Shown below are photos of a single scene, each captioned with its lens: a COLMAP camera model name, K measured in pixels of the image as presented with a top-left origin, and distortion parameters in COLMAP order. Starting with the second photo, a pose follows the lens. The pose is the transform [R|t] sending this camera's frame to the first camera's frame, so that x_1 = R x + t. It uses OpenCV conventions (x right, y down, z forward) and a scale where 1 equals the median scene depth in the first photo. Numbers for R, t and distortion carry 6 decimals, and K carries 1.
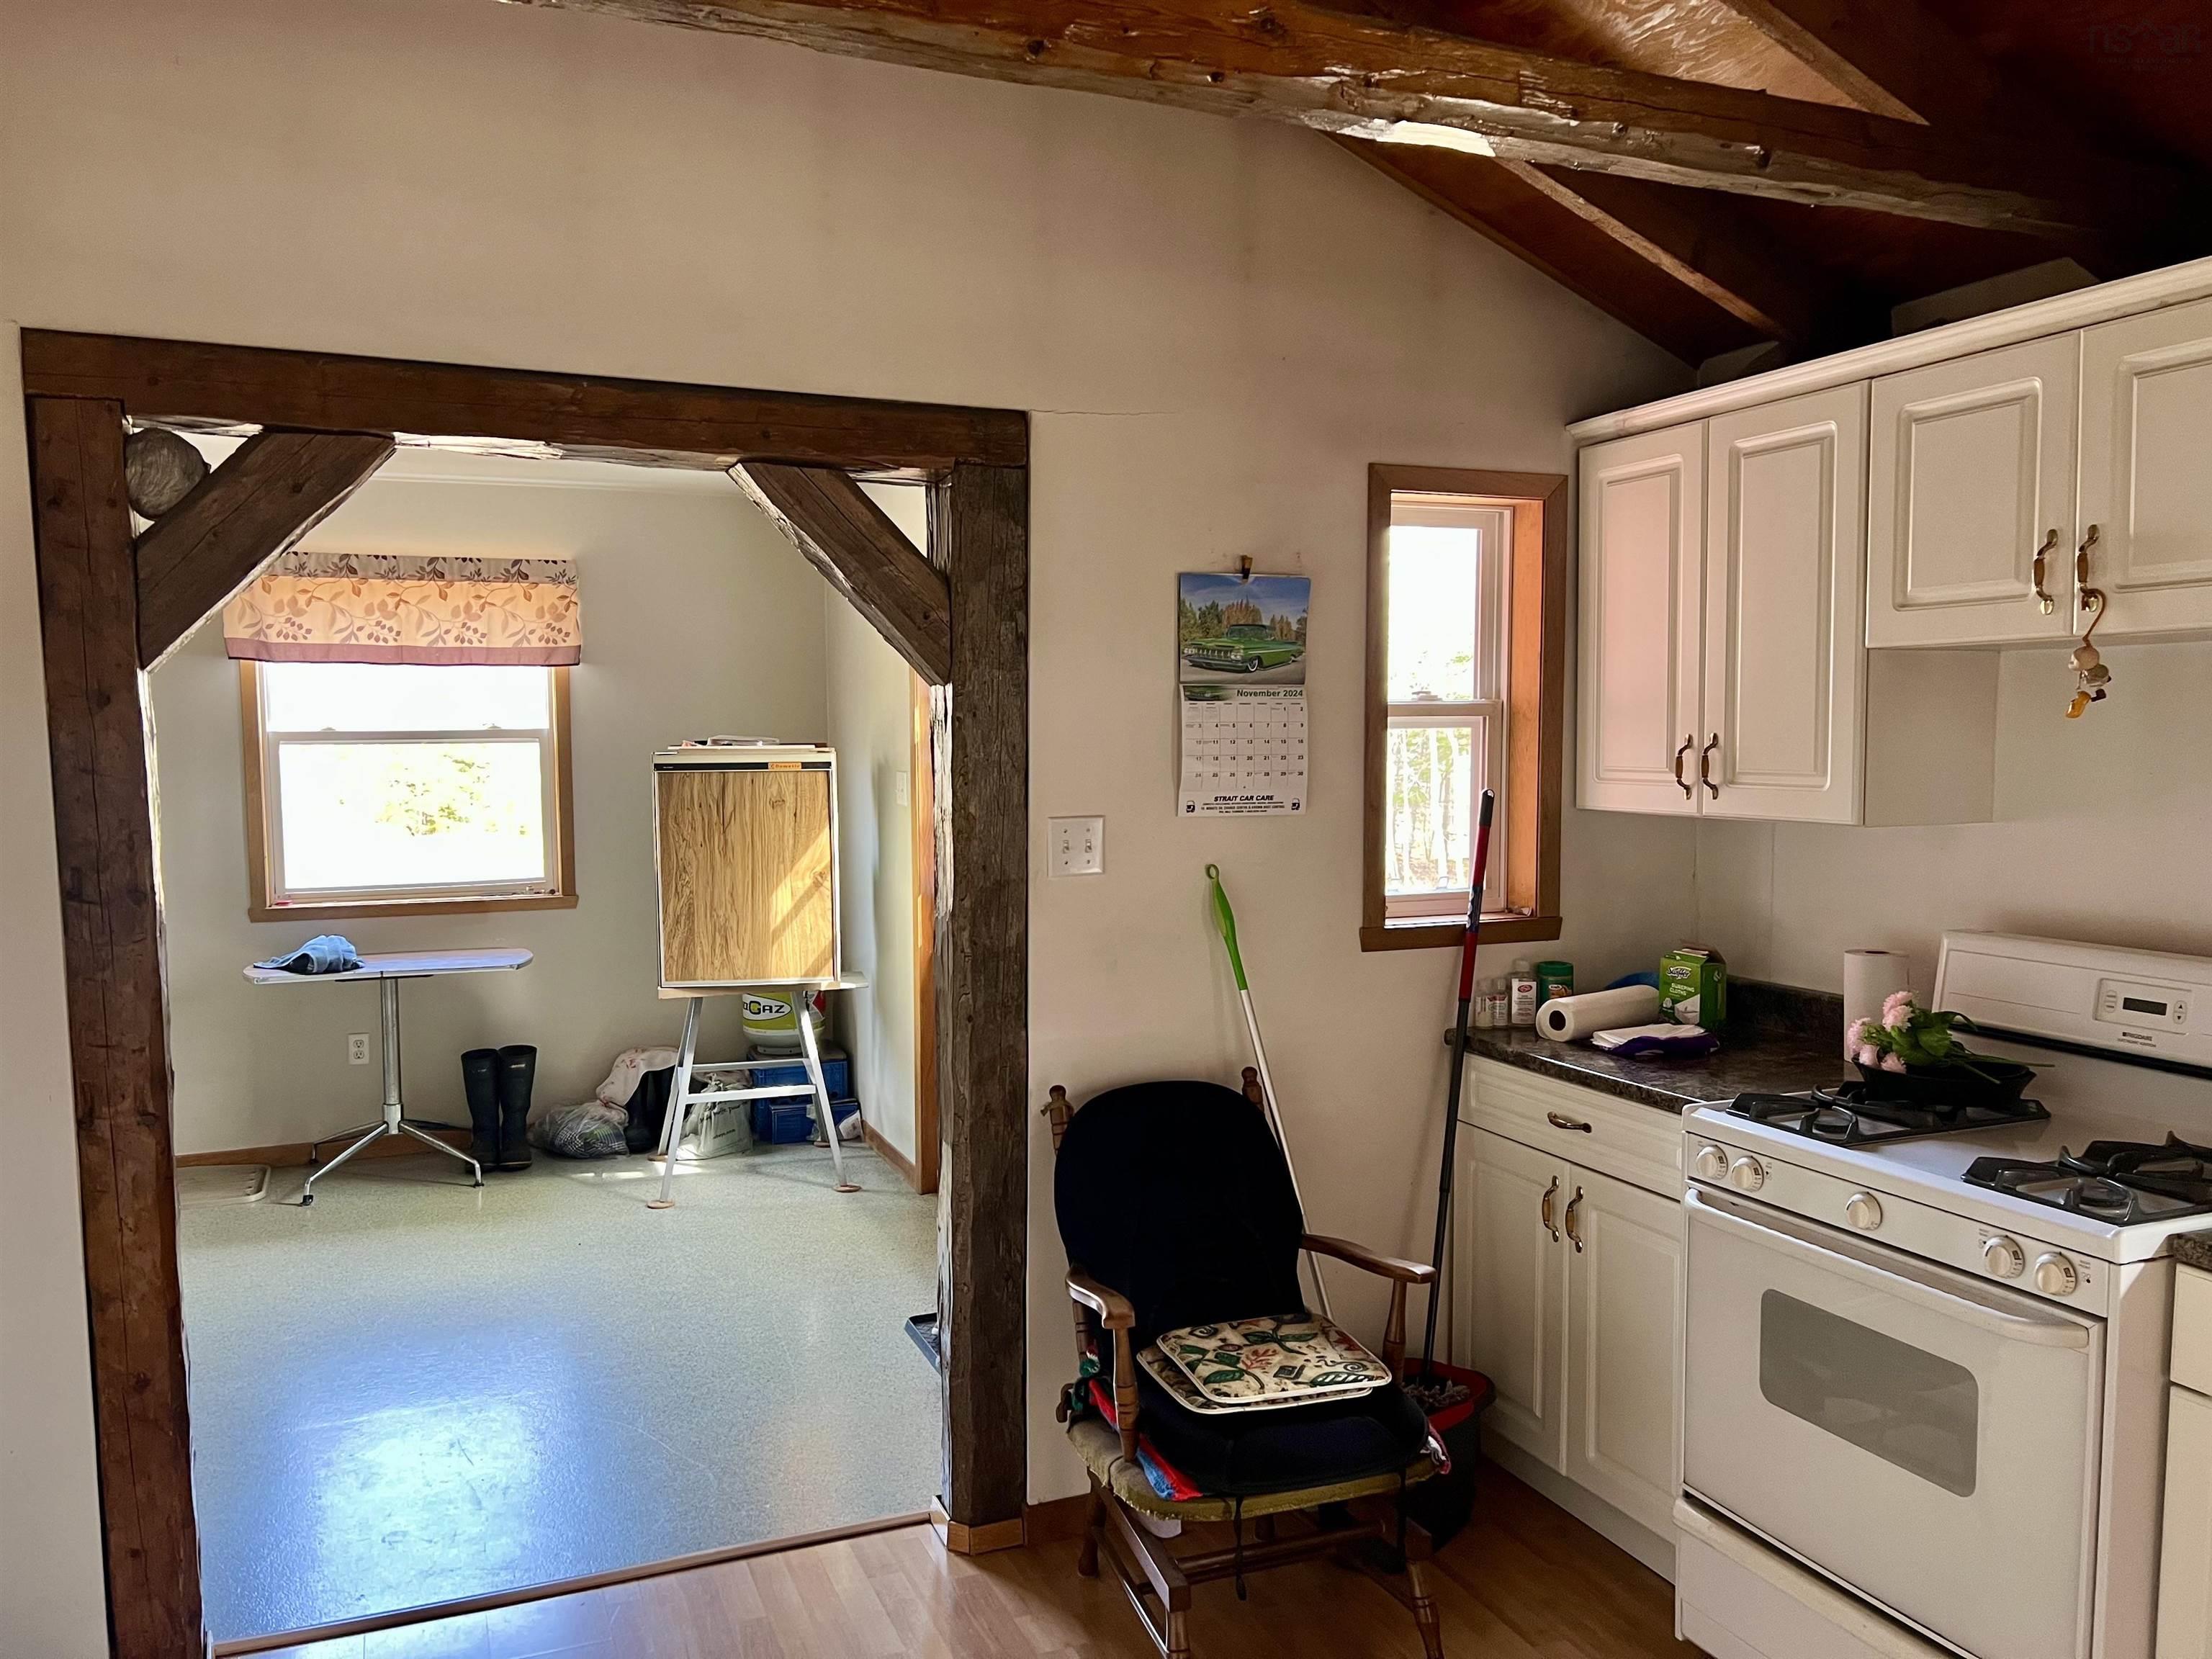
lens RADIAL K [[1658.2, 0, 1118.5], [0, 1658.2, 847.3], [0, 0, 1]] dist [0.063042, -0.070782]
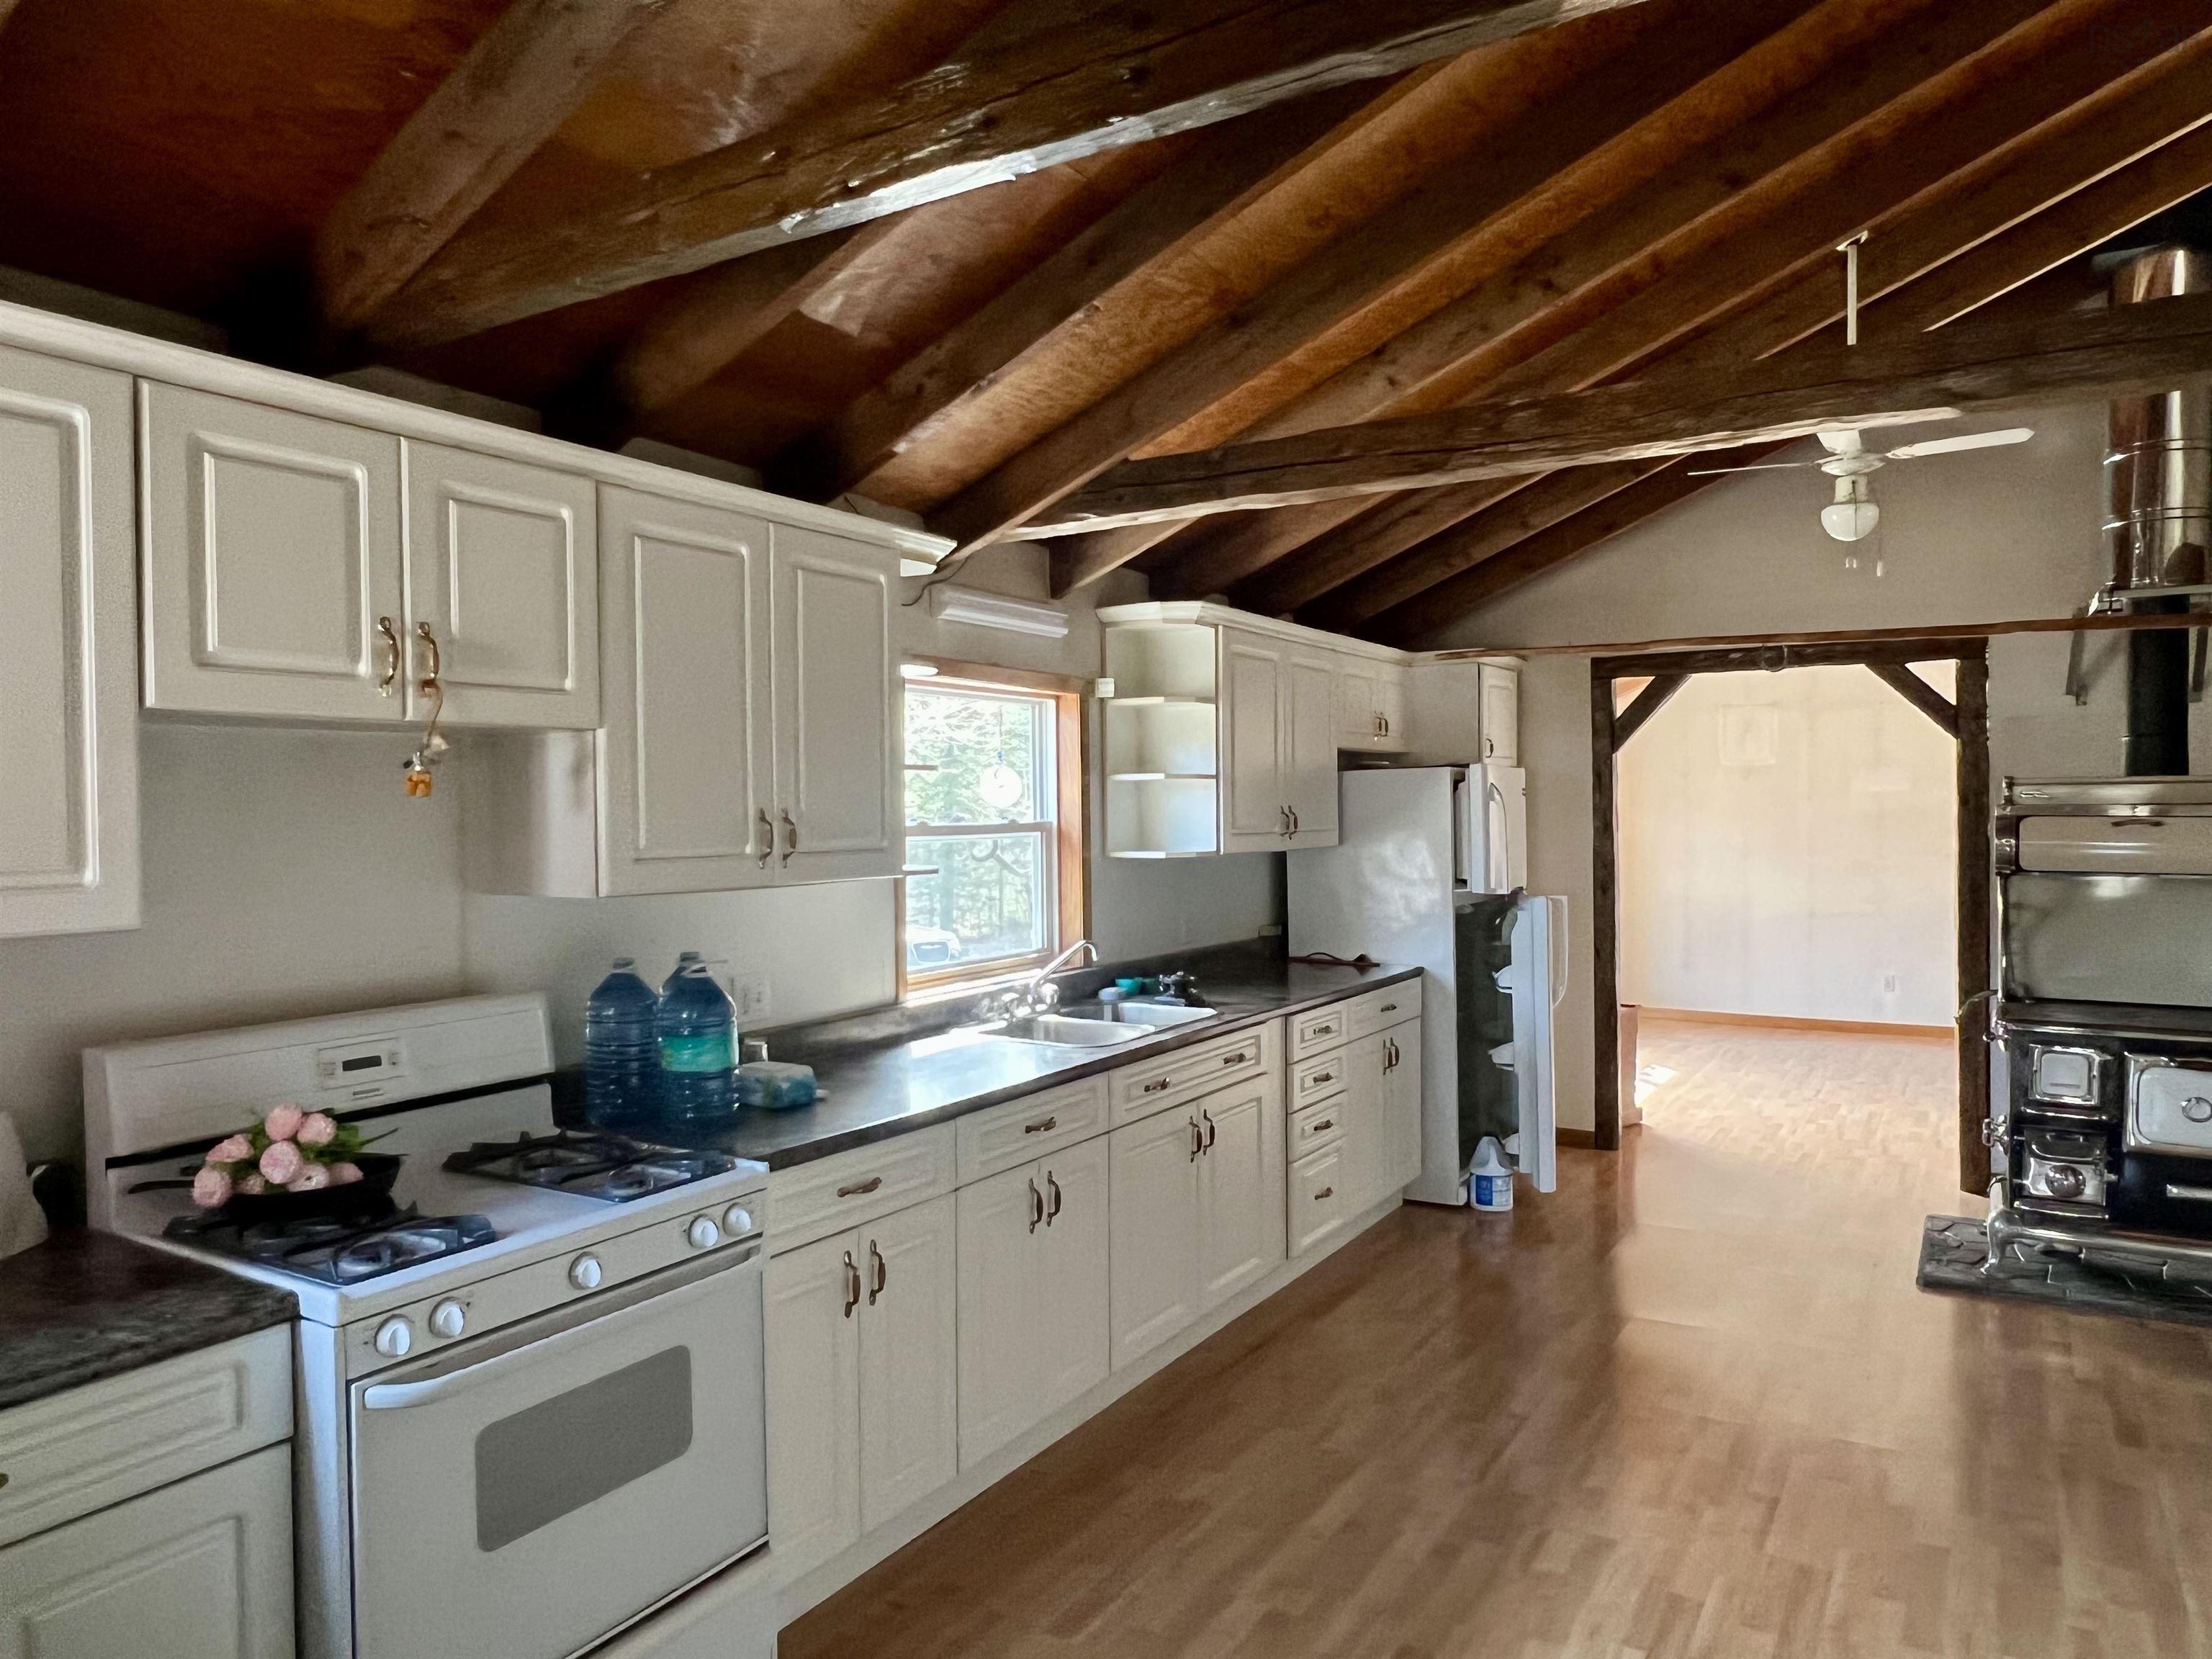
lens RADIAL K [[1436.0, 0, 1104.8], [0, 1436.0, 835.1], [0, 0, 1]] dist [-0.003747, -0.002600]
pose [[-0.574766, -0.006225, 0.818294, -0.347194], [0.070636, 0.995861, 0.057190, -0.058423], [-0.815263, 0.090671, -0.571948, 0.921592]]
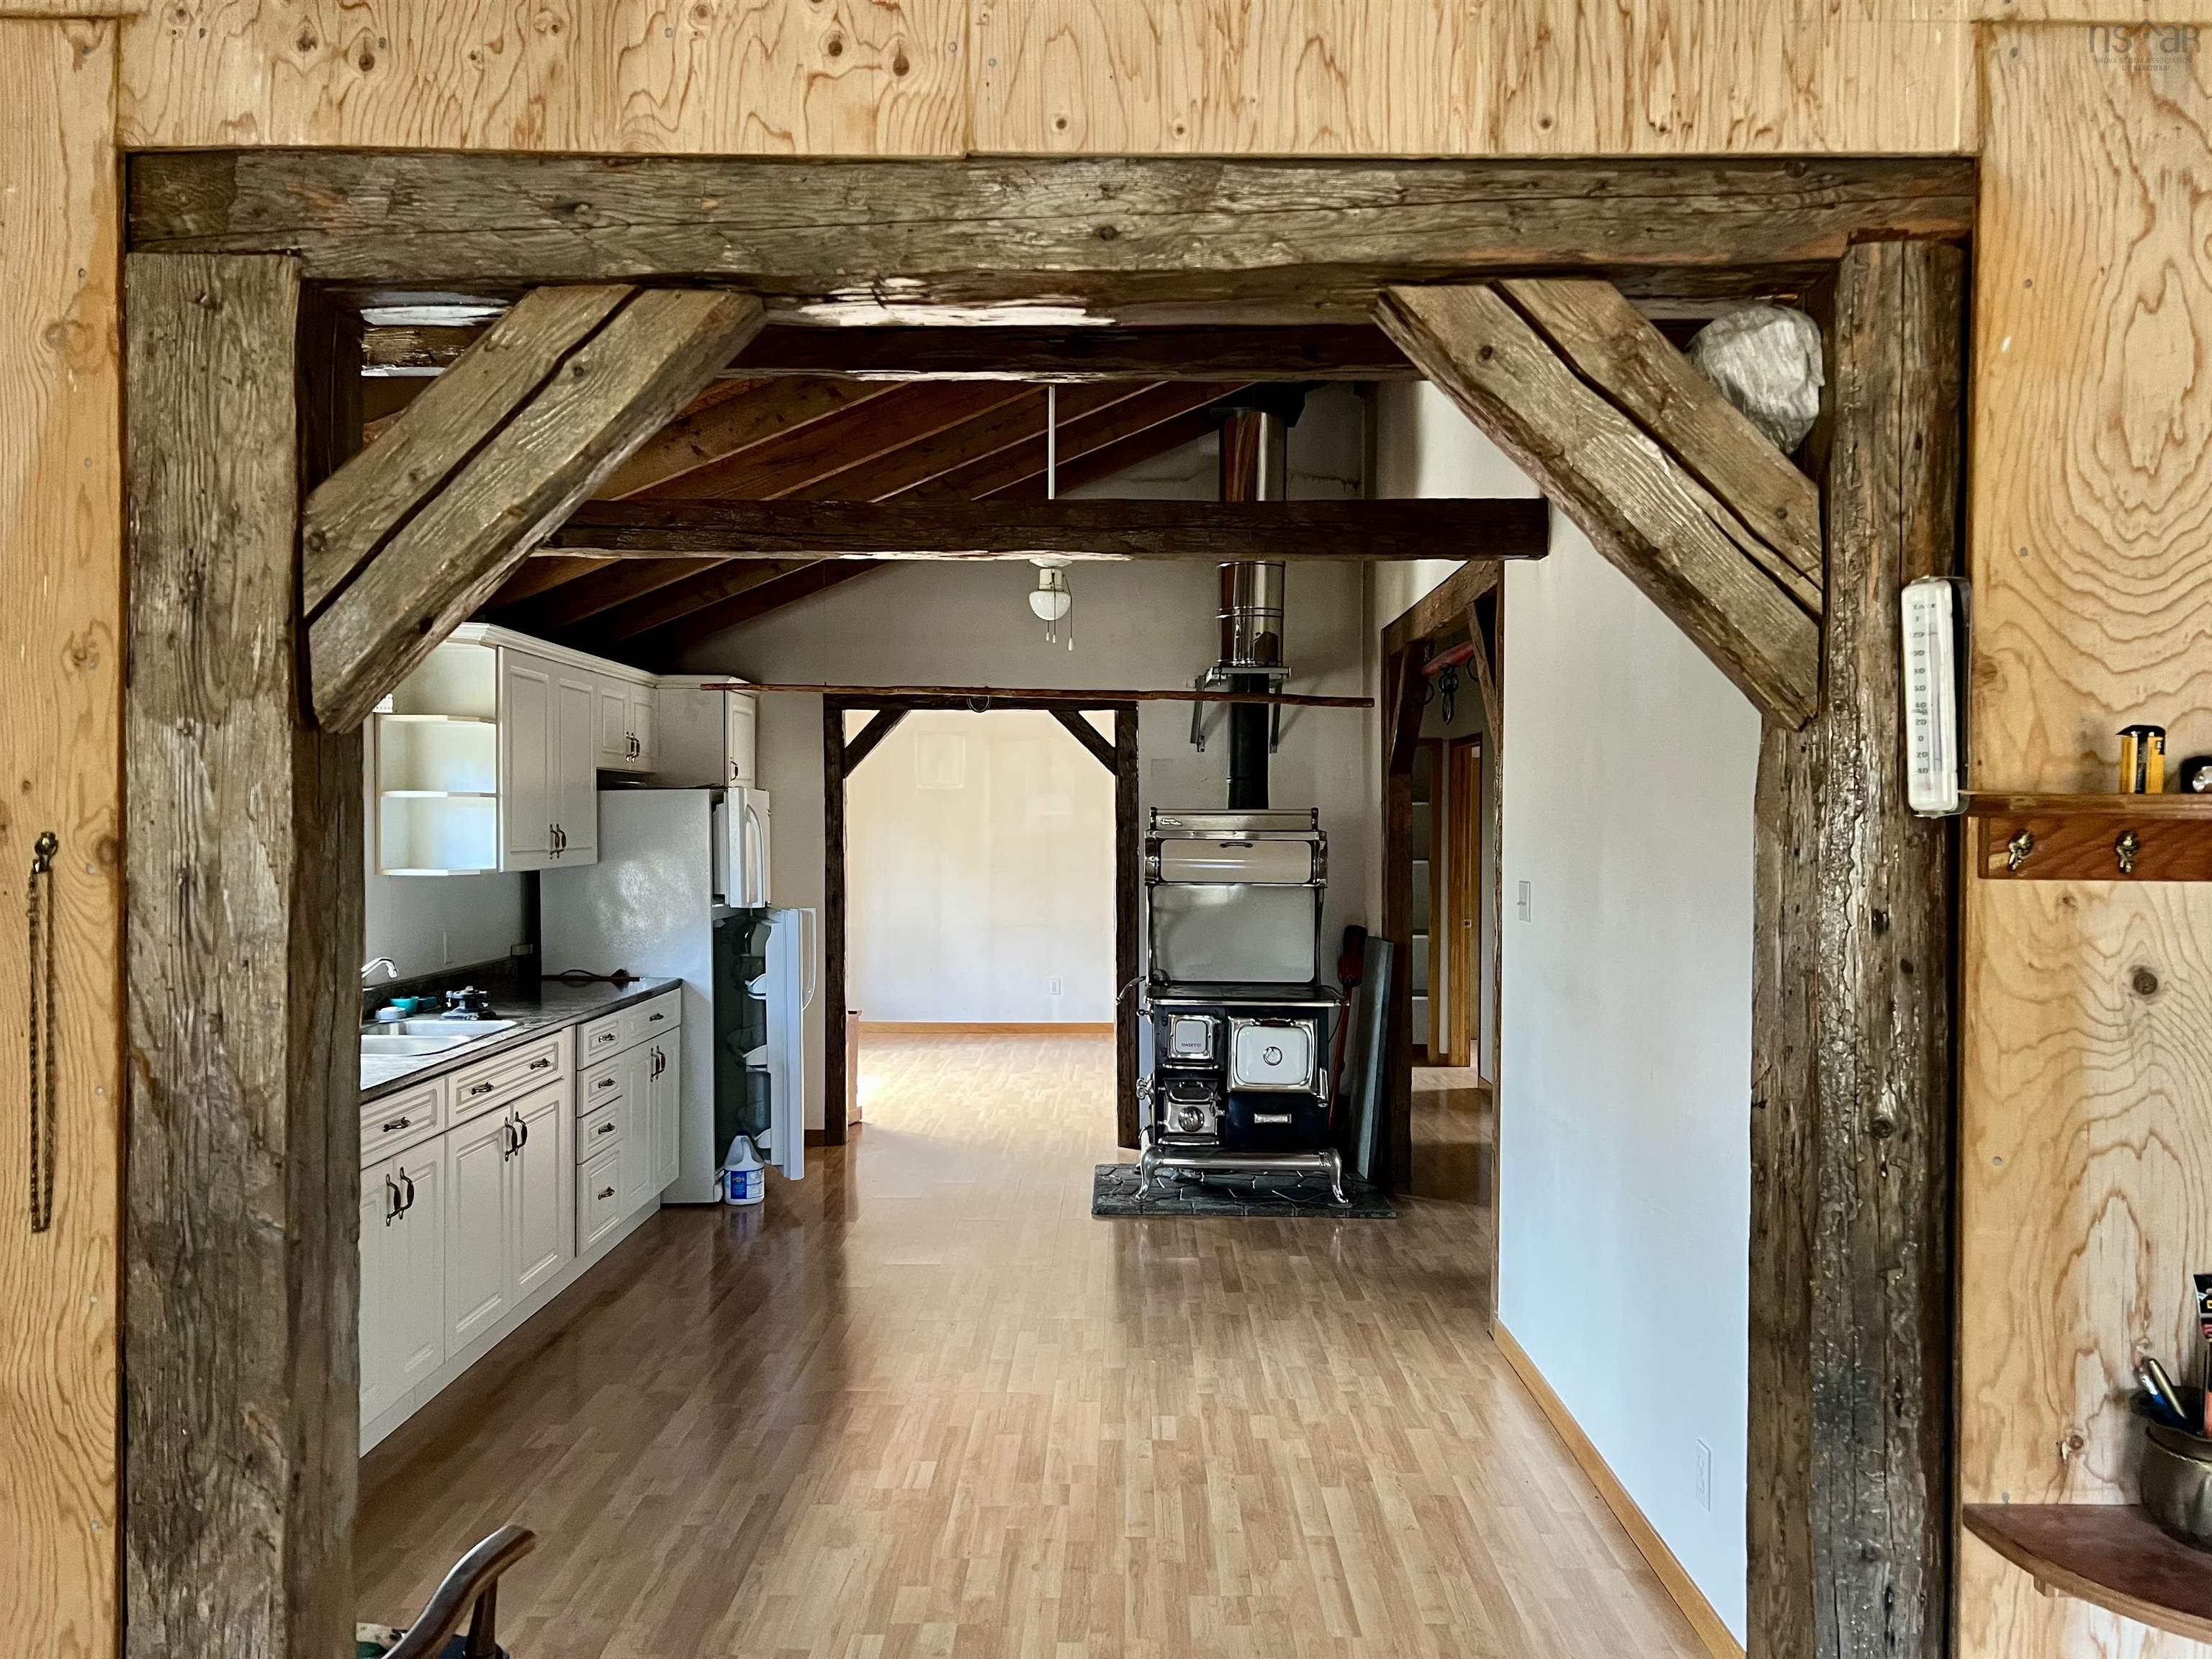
lens RADIAL K [[1658.2, 0, 1103.5], [0, 1658.2, 840.2], [0, 0, 1]] dist [0.063042, -0.070782]
pose [[-0.914979, -0.003444, 0.403486, -0.489822], [0.029866, 0.996643, 0.076233, -0.093249], [-0.402394, 0.081802, -0.911805, 1.320153]]
